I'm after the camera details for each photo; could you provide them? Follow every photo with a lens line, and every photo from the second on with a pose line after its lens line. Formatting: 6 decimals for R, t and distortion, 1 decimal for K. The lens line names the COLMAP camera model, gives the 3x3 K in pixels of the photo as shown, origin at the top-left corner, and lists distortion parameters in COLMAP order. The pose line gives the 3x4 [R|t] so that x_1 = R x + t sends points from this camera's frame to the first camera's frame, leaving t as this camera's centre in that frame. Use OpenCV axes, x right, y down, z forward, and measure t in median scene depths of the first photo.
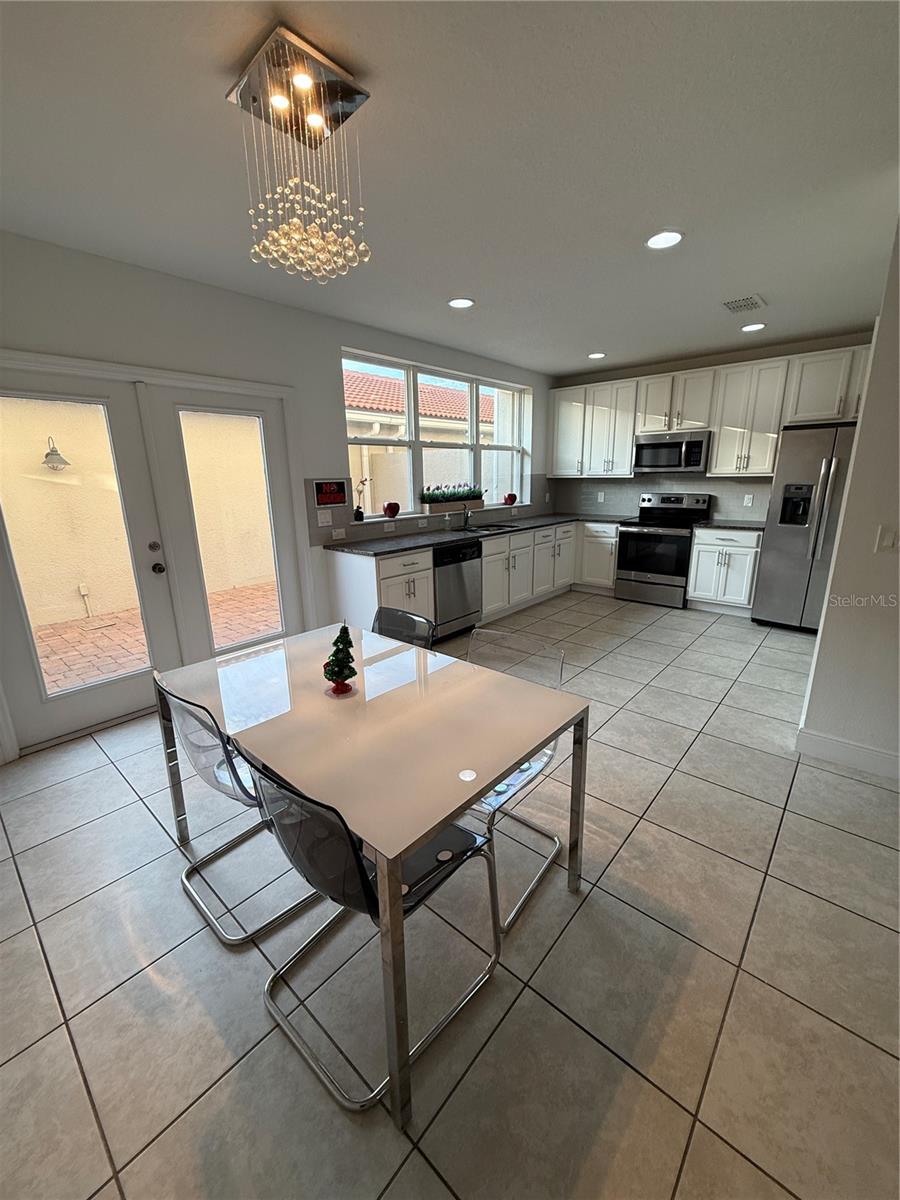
lens RADIAL K [[481.1, 0, 455.5], [0, 481.1, 599.3], [0, 0, 1]] dist [-0.001166, -0.000105]
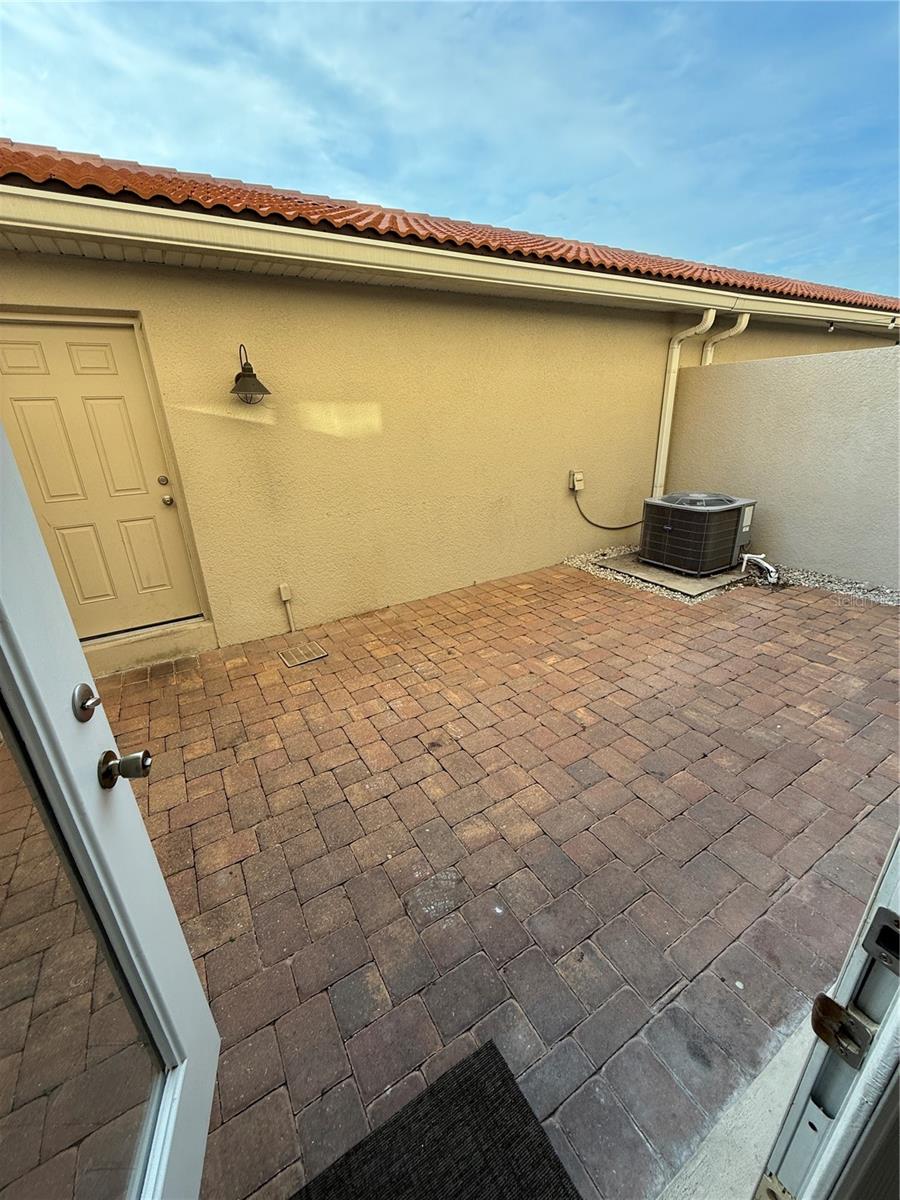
lens RADIAL K [[481.1, 0, 448.5], [0, 481.1, 597.3], [0, 0, 1]] dist [-0.001166, -0.000105]
pose [[0.950379, 0.096680, -0.295690, -0.365878], [-0.059295, 0.989354, 0.132902, -0.114133], [0.305391, -0.108774, 0.945994, 0.446189]]
